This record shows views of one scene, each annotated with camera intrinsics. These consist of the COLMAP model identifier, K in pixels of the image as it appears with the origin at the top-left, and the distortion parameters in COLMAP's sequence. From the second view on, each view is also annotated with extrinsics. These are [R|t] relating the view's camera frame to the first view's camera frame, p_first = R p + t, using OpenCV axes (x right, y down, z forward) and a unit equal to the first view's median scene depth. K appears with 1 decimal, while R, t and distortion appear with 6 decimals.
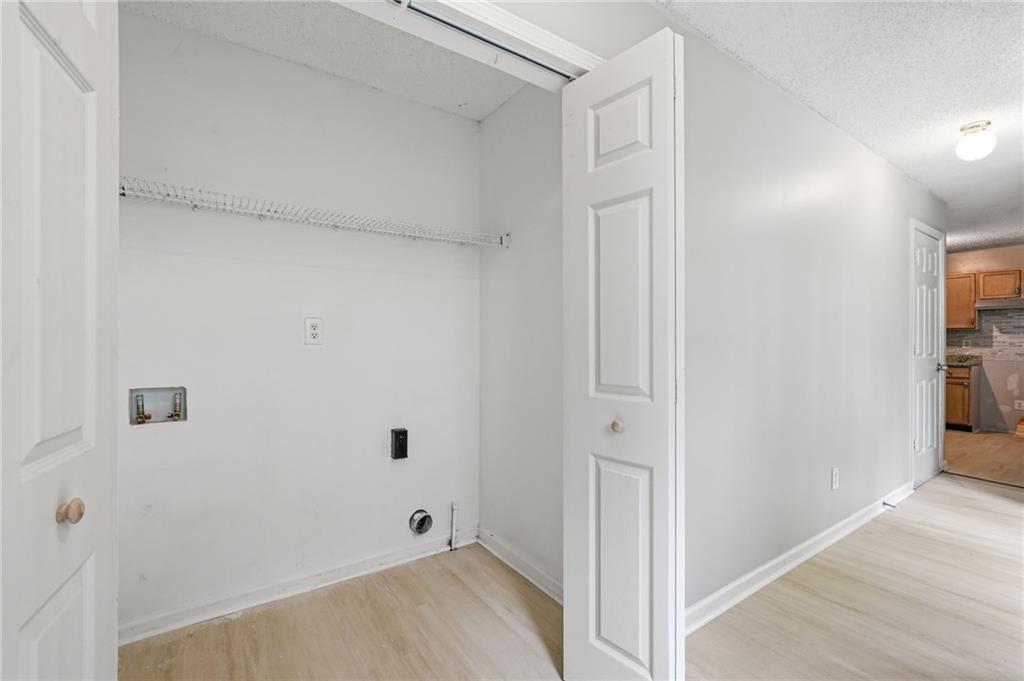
lens RADIAL K [[452.2, 0, 507.6], [0, 452.2, 342.7], [0, 0, 1]] dist [0.008666, -0.000638]
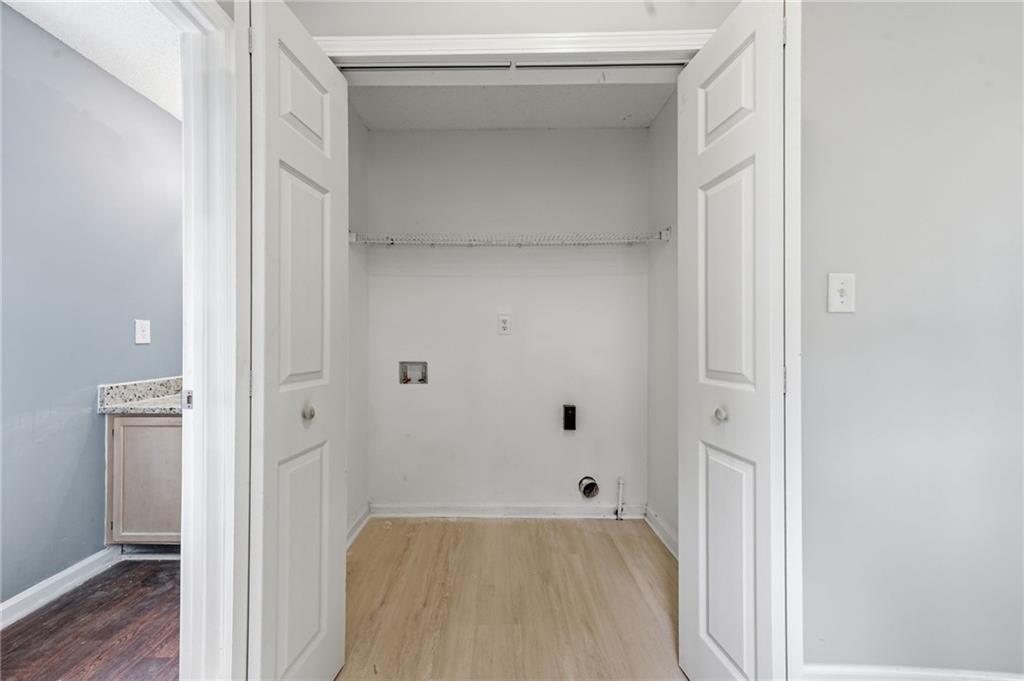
lens RADIAL K [[408.8, 0, 521.1], [0, 408.8, 340.8], [0, 0, 1]] dist [0.023386, 0.001650]
pose [[0.815064, -0.001630, -0.579368, 0.366190], [-0.001924, 0.999983, -0.005520, 0.033000], [0.579367, 0.005614, 0.815047, 0.048239]]
